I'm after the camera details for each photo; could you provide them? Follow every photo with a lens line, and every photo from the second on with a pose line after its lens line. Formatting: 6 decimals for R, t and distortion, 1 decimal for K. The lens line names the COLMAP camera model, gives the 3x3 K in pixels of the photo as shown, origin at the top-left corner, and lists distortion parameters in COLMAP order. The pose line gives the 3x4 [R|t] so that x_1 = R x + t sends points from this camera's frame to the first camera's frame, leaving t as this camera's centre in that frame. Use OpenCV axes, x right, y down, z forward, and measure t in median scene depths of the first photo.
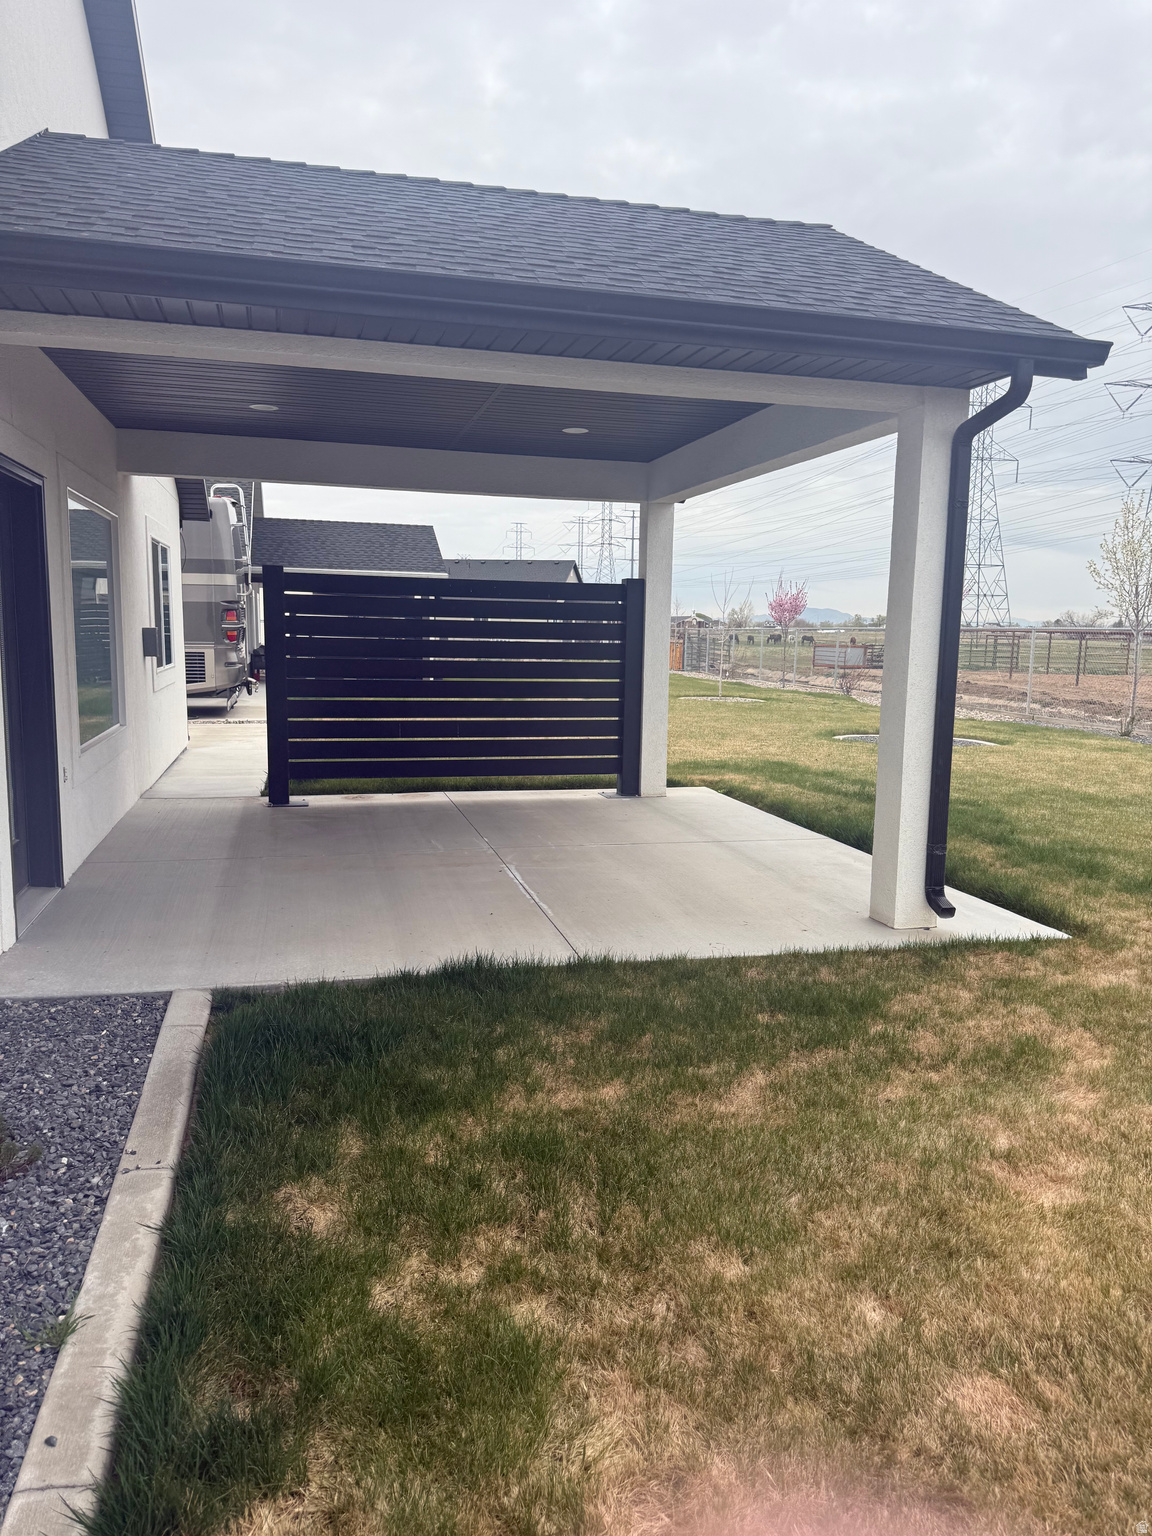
lens RADIAL K [[1077.8, 0, 576.0], [0, 1077.8, 768.0], [0, 0, 1]] dist [0.092221, 0.000067]
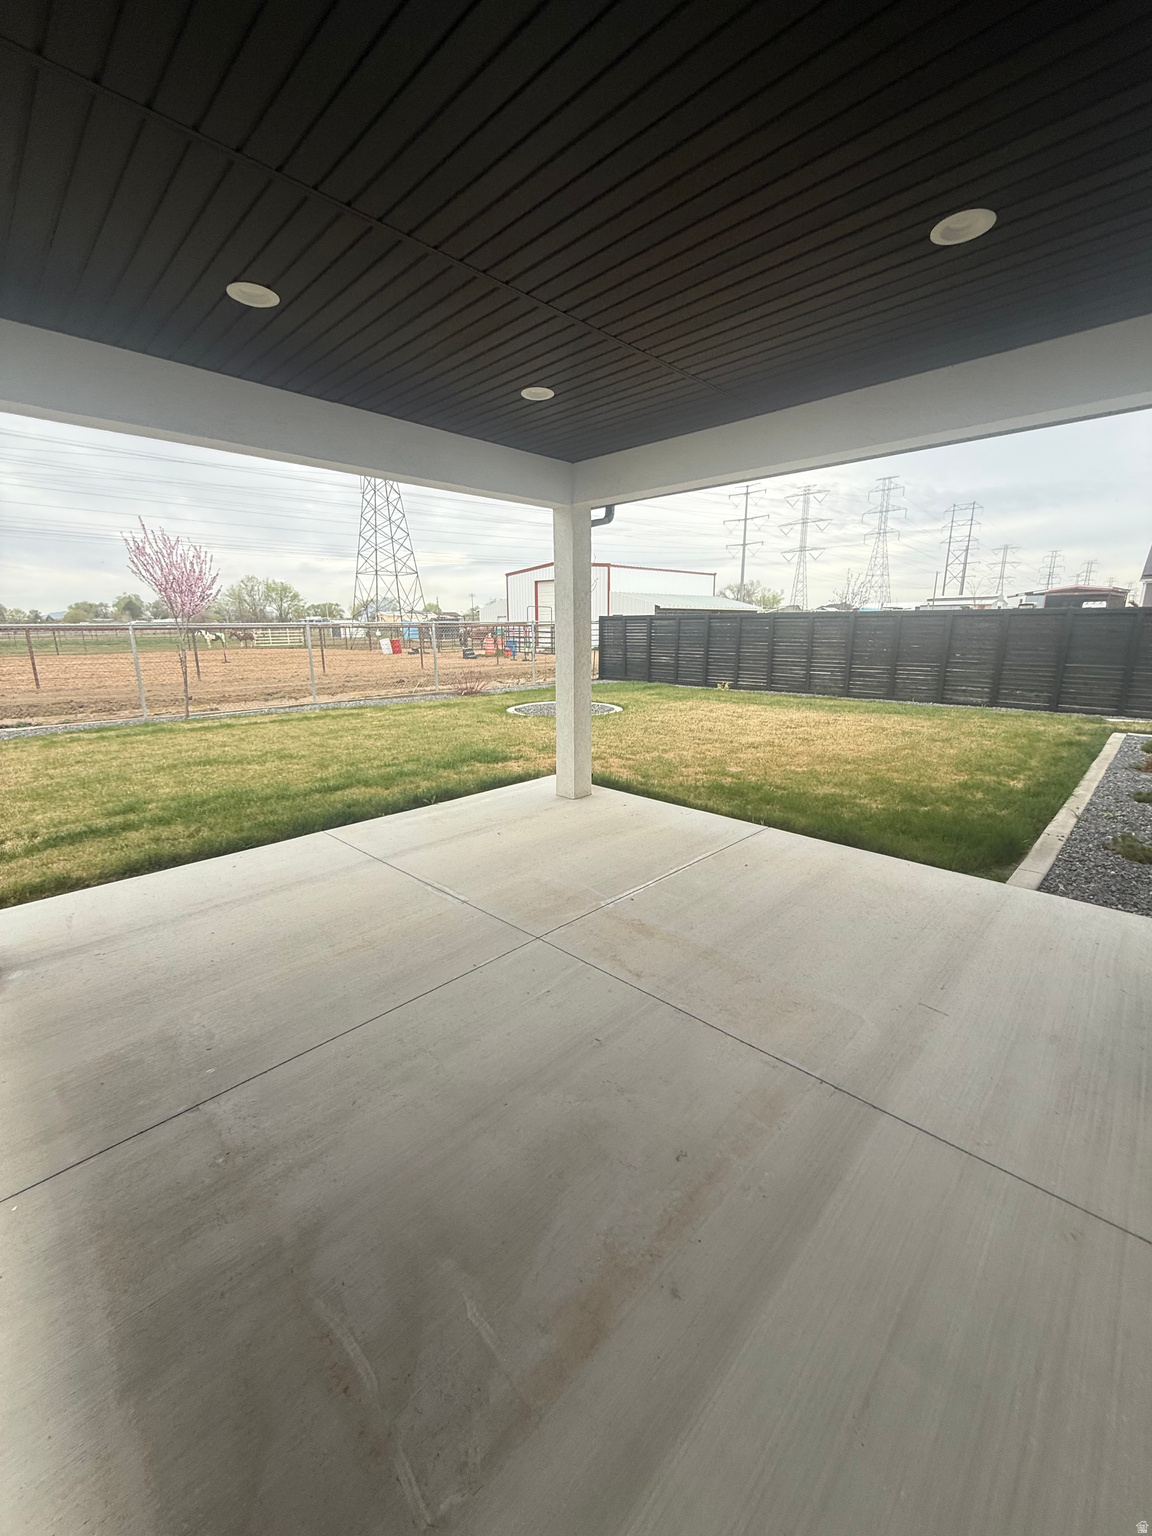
lens RADIAL K [[610.8, 0, 578.0], [0, 610.8, 765.9], [0, 0, 1]] dist [-0.001616, 0.000169]
pose [[-0.522077, -0.206930, 0.827415, -0.751914], [0.111330, 0.945287, 0.306656, -0.303095], [-0.845601, 0.252214, -0.470475, 2.022351]]
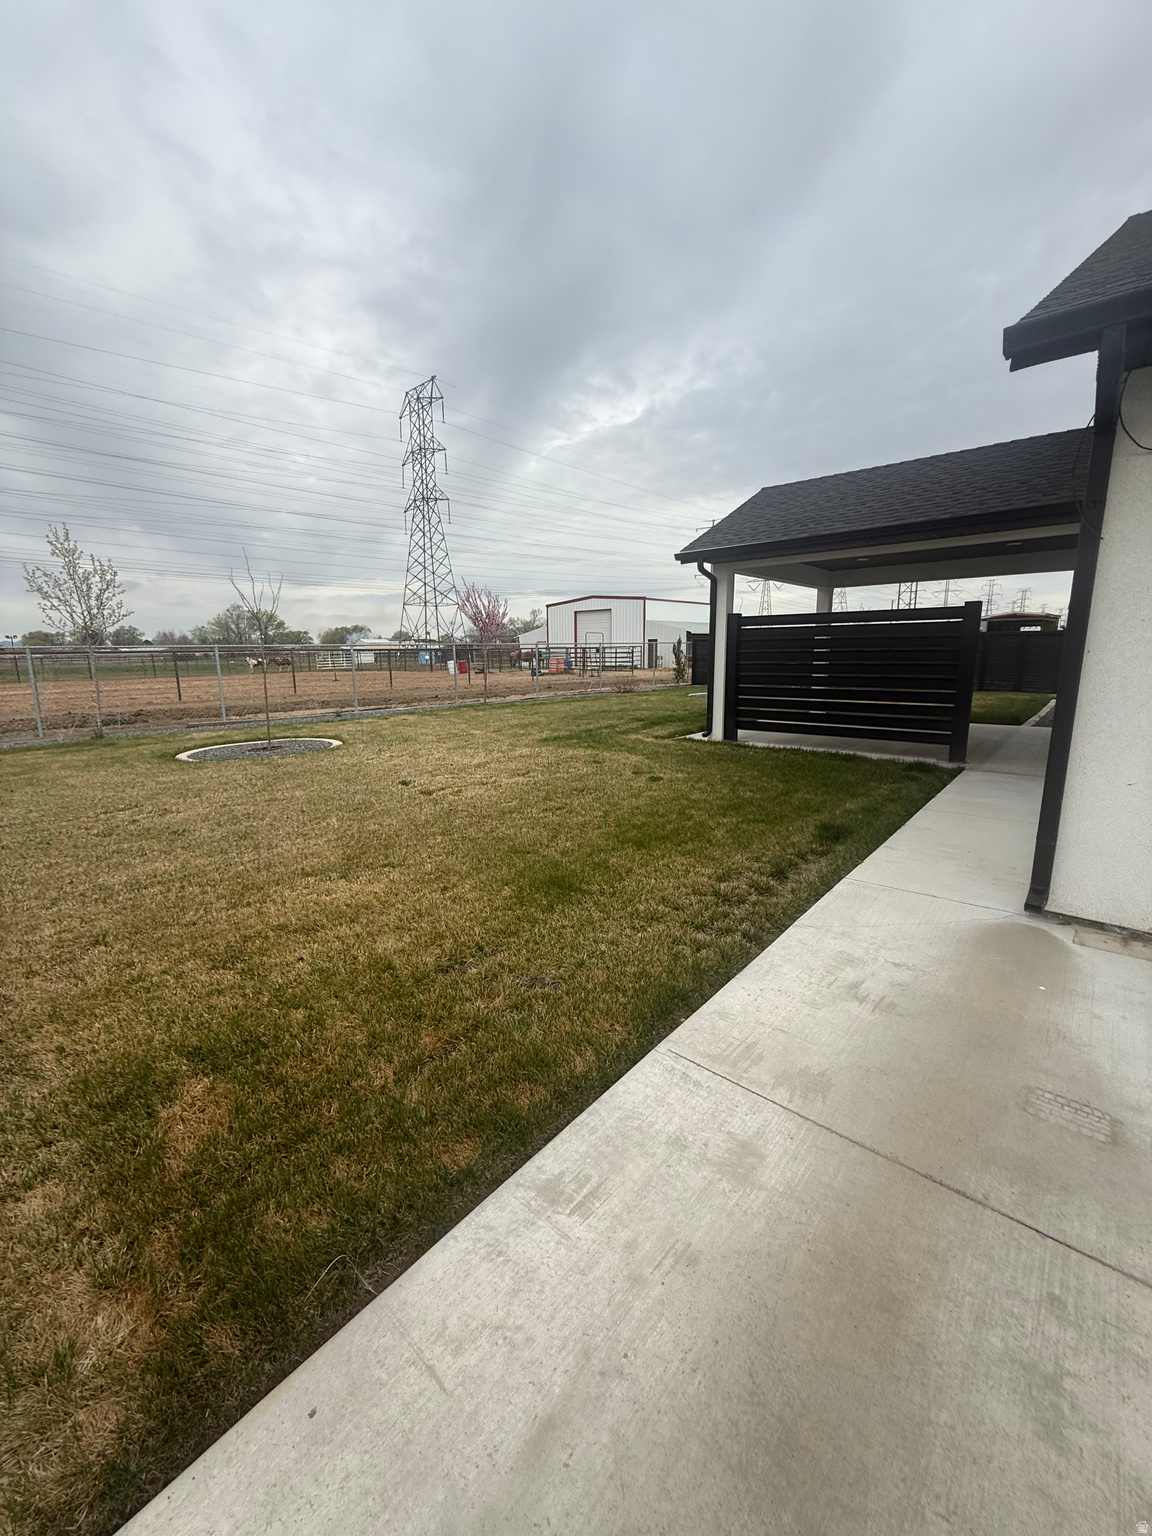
lens RADIAL K [[610.8, 0, 578.0], [0, 610.8, 765.9], [0, 0, 1]] dist [-0.001616, 0.000169]
pose [[-0.572485, -0.162700, 0.803611, -1.132858], [0.112508, 0.955255, 0.273551, -0.440430], [-0.812159, 0.247017, -0.528564, 3.183550]]
